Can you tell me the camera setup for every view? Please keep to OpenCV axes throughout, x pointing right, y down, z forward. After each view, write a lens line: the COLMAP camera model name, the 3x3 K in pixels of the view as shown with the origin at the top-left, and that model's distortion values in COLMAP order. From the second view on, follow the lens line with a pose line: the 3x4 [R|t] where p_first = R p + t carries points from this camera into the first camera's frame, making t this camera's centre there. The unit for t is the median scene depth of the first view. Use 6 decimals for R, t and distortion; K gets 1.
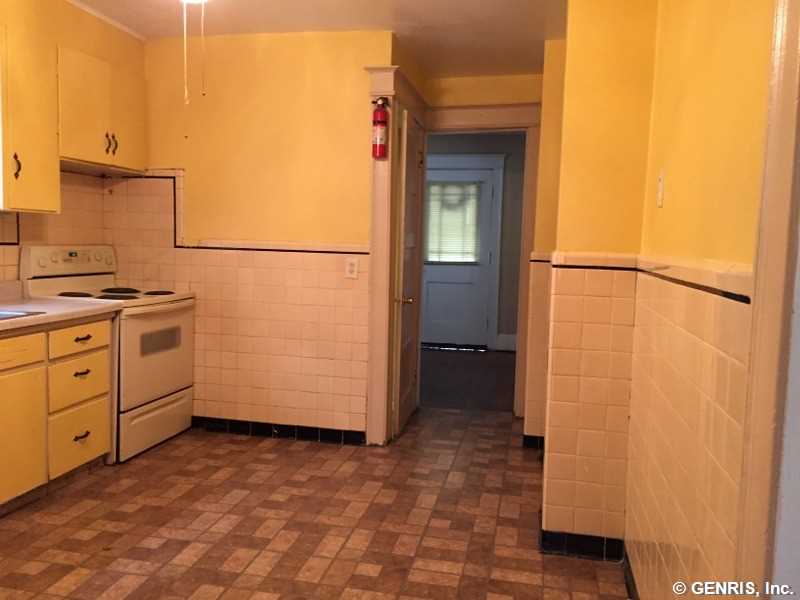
lens RADIAL K [[682.0, 0, 402.5], [0, 682.0, 297.7], [0, 0, 1]] dist [0.070773, -0.074015]
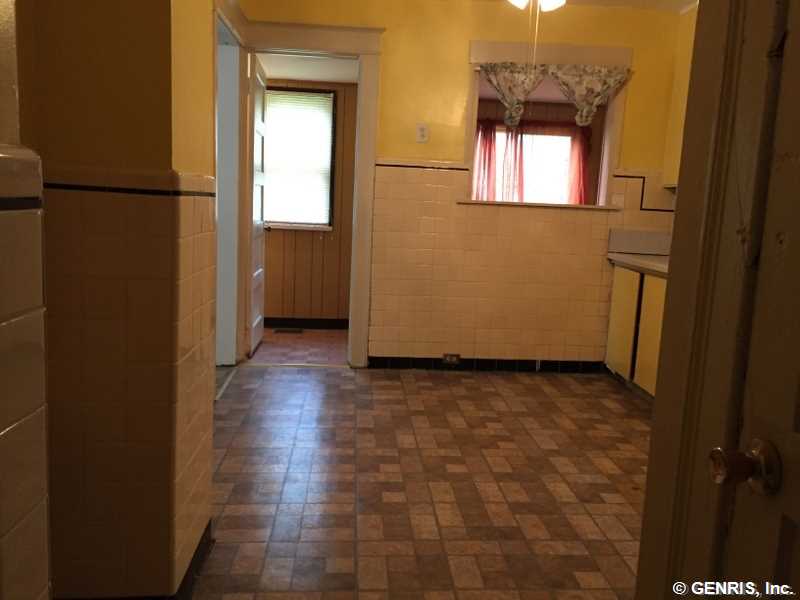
lens RADIAL K [[682.0, 0, 403.5], [0, 682.0, 299.4], [0, 0, 1]] dist [0.070773, -0.074015]
pose [[-0.961868, -0.031290, -0.271719, 0.167711], [-0.091515, 0.972994, 0.211913, -0.088549], [0.257750, 0.228699, -0.938755, 1.394670]]
